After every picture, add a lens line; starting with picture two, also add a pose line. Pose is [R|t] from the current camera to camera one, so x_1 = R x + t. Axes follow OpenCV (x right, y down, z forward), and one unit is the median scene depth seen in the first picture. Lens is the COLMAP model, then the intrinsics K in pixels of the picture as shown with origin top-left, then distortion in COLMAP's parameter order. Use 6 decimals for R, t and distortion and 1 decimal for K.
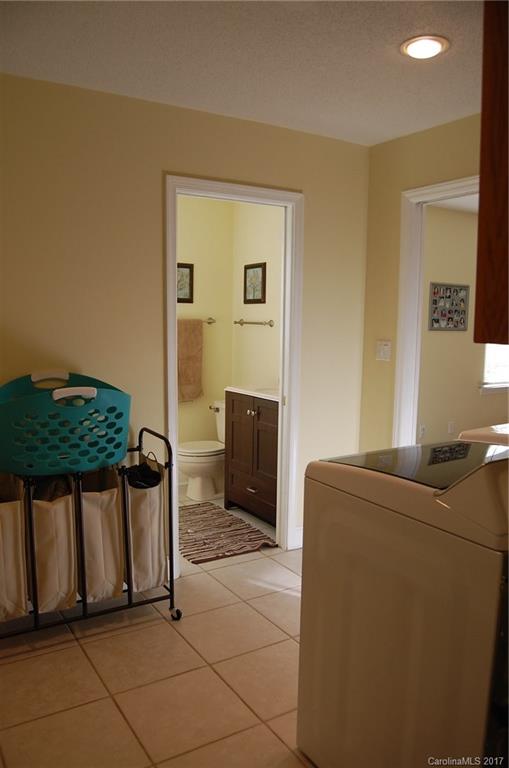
lens RADIAL K [[578.9, 0, 254.5], [0, 578.9, 384.0], [0, 0, 1]] dist [-0.097701, 0.000650]
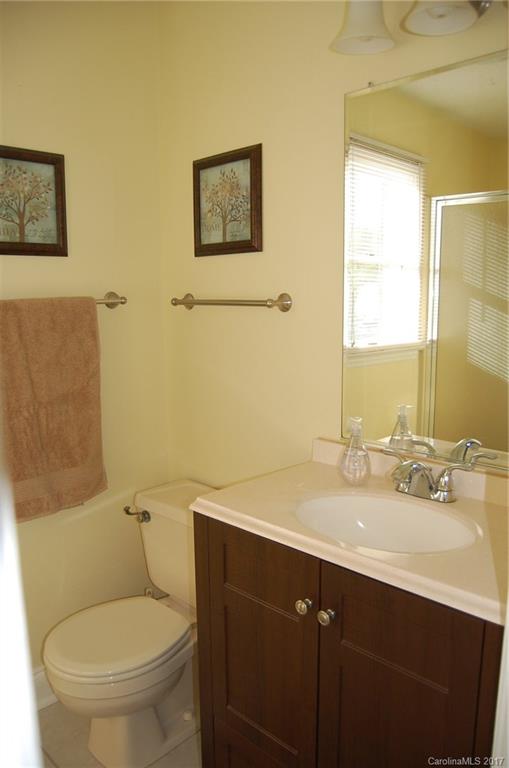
lens RADIAL K [[578.9, 0, 254.5], [0, 578.9, 384.0], [0, 0, 1]] dist [-0.097701, 0.000650]
pose [[0.971887, -0.060597, 0.227517, -0.077130], [0.050352, 0.997450, 0.050573, -0.067472], [-0.230001, -0.037695, 0.972460, 0.597472]]
